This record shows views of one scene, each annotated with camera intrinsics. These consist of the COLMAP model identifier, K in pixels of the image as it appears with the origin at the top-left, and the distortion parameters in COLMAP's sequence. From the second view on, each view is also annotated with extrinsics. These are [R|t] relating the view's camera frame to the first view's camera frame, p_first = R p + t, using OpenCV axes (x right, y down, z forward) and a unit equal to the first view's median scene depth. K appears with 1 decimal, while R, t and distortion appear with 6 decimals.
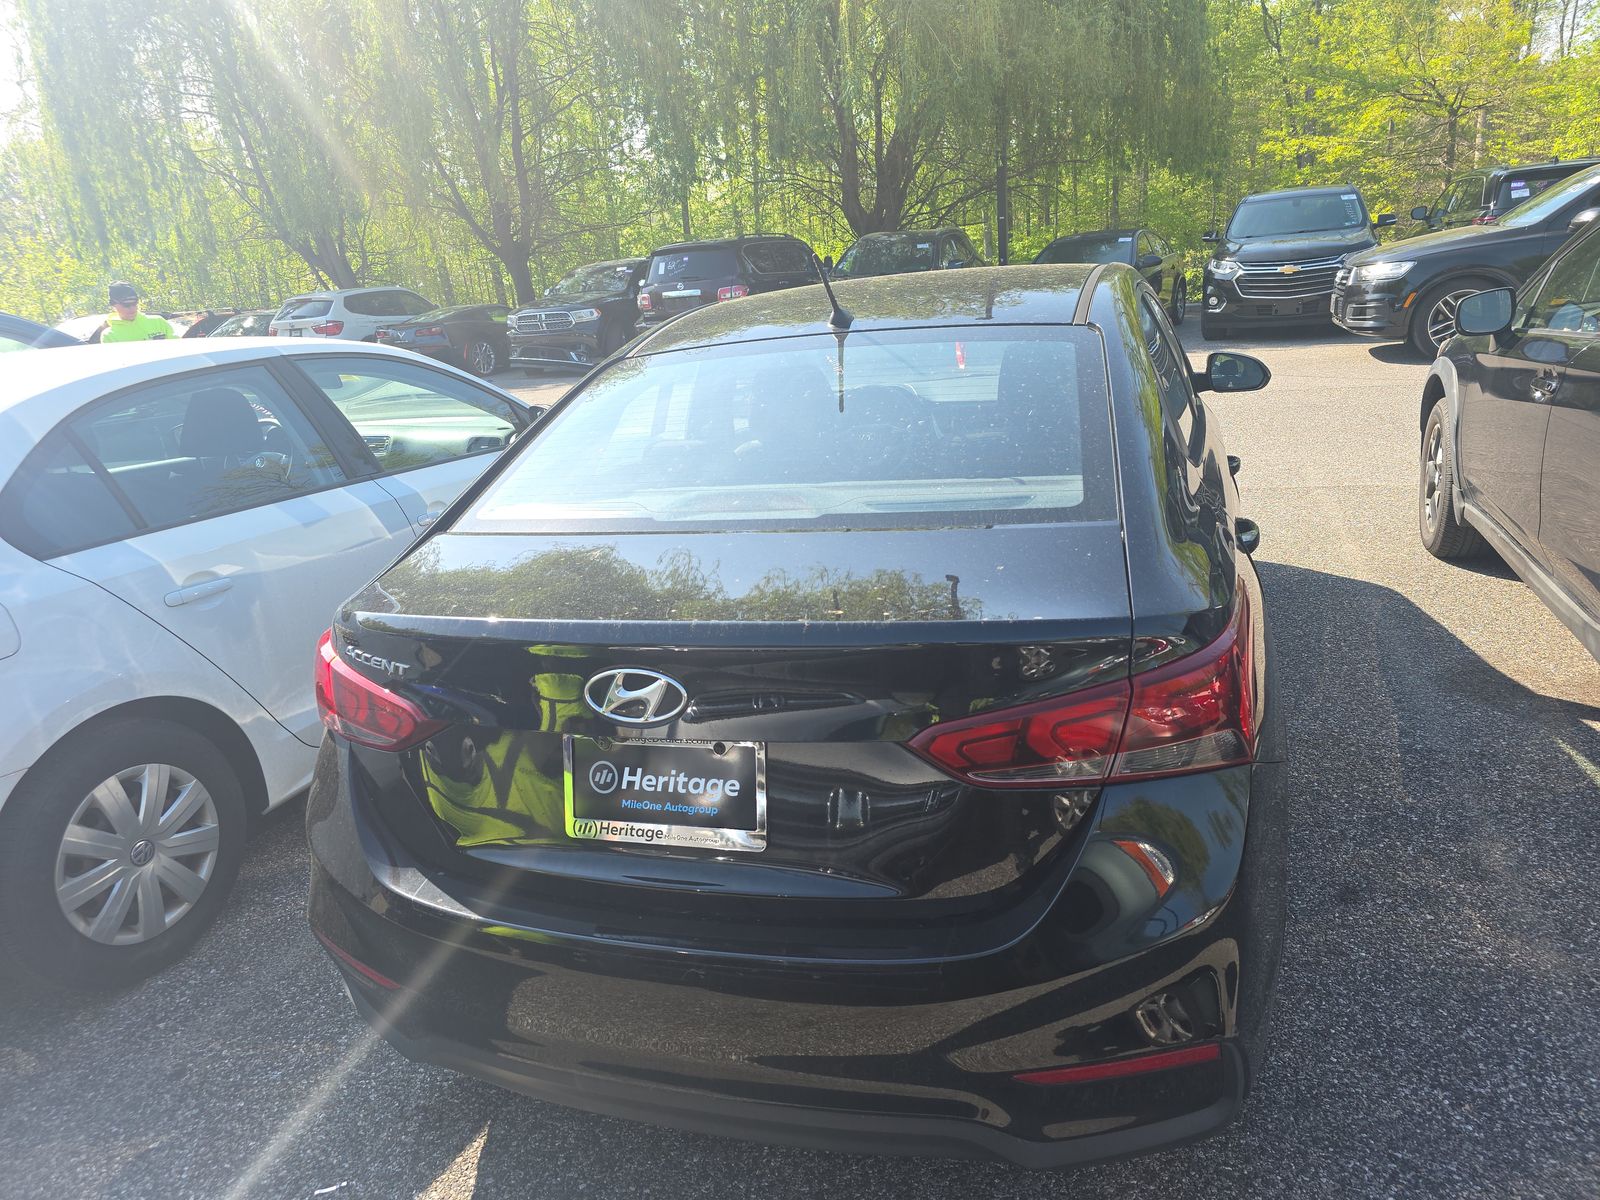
lens RADIAL K [[1117.1, 0, 800.0], [0, 1117.1, 600.0], [0, 0, 1]] dist [0.041918, -0.044562]
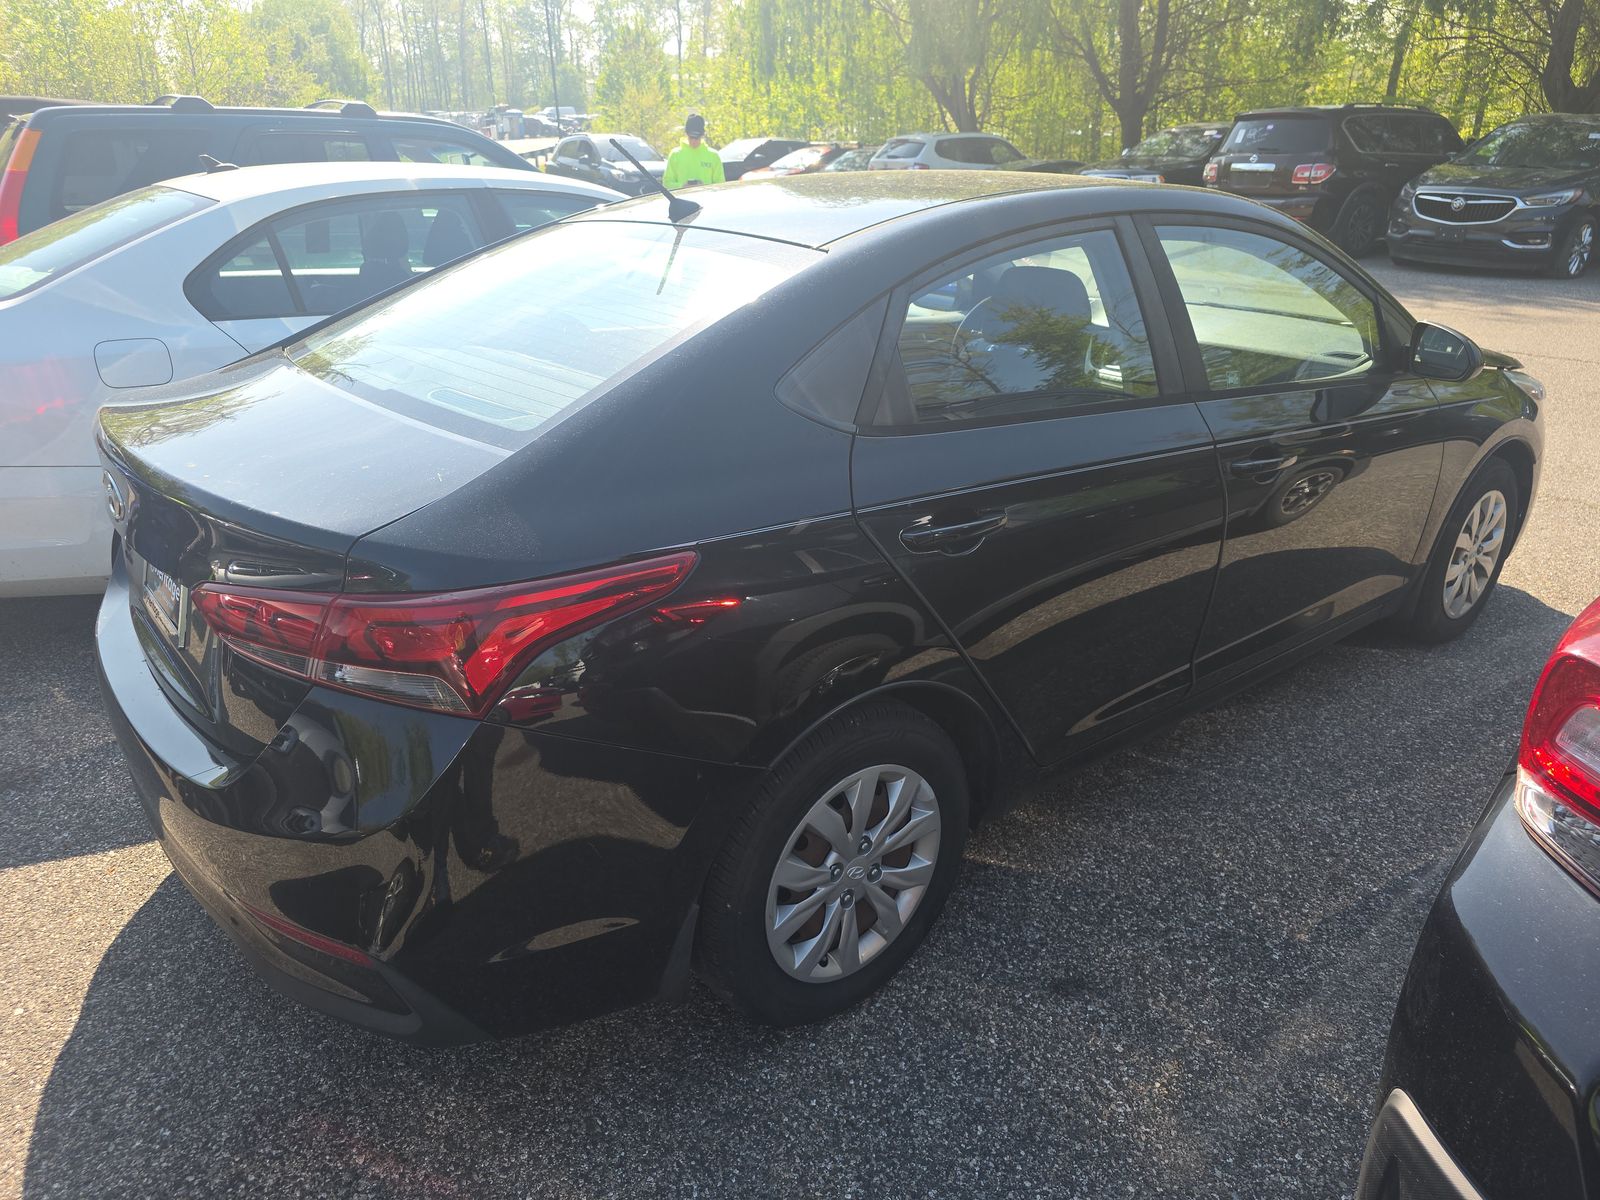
lens RADIAL K [[1117.1, 0, 800.0], [0, 1117.1, 600.0], [0, 0, 1]] dist [0.041918, -0.044562]
pose [[0.815131, 0.292424, -0.500049, 0.148119], [-0.230562, 0.955687, 0.183038, -0.026925], [0.531415, -0.033907, 0.846433, 0.043948]]
